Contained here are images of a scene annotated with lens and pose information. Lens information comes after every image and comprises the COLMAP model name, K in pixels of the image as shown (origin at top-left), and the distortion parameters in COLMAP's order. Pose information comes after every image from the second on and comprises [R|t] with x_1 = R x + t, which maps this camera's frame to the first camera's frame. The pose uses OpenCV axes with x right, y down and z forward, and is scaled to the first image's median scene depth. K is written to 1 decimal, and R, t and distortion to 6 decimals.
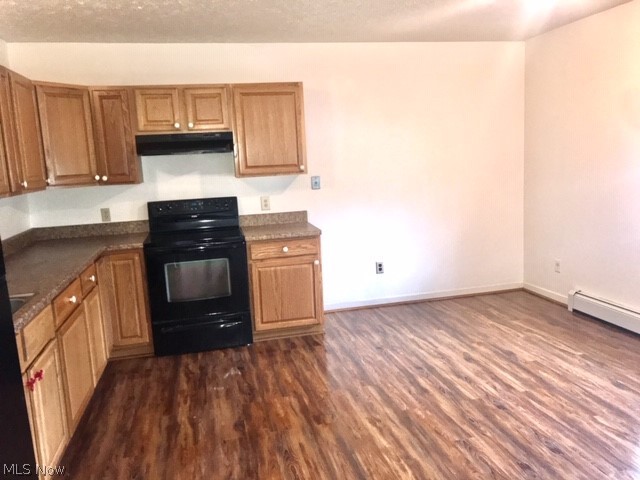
lens RADIAL K [[524.7, 0, 324.2], [0, 524.7, 235.4], [0, 0, 1]] dist [0.043866, -0.016315]
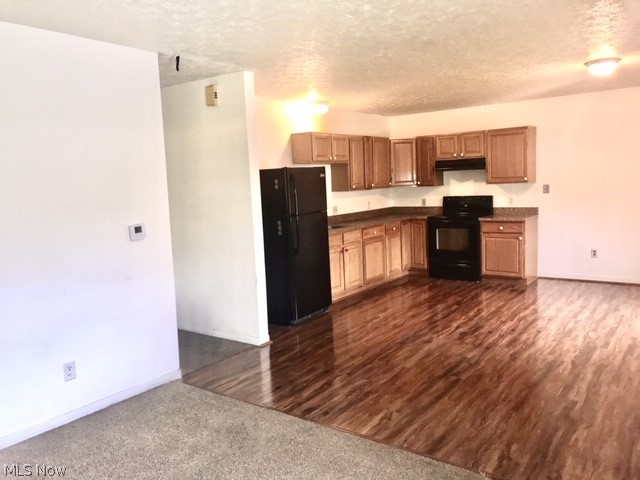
lens RADIAL K [[524.7, 0, 320.2], [0, 524.7, 239.0], [0, 0, 1]] dist [0.043866, -0.016315]
pose [[0.647771, 0.107709, -0.754183, 0.843992], [-0.105458, 0.993102, 0.051252, 0.037111], [0.754501, 0.046335, 0.654662, -0.546282]]
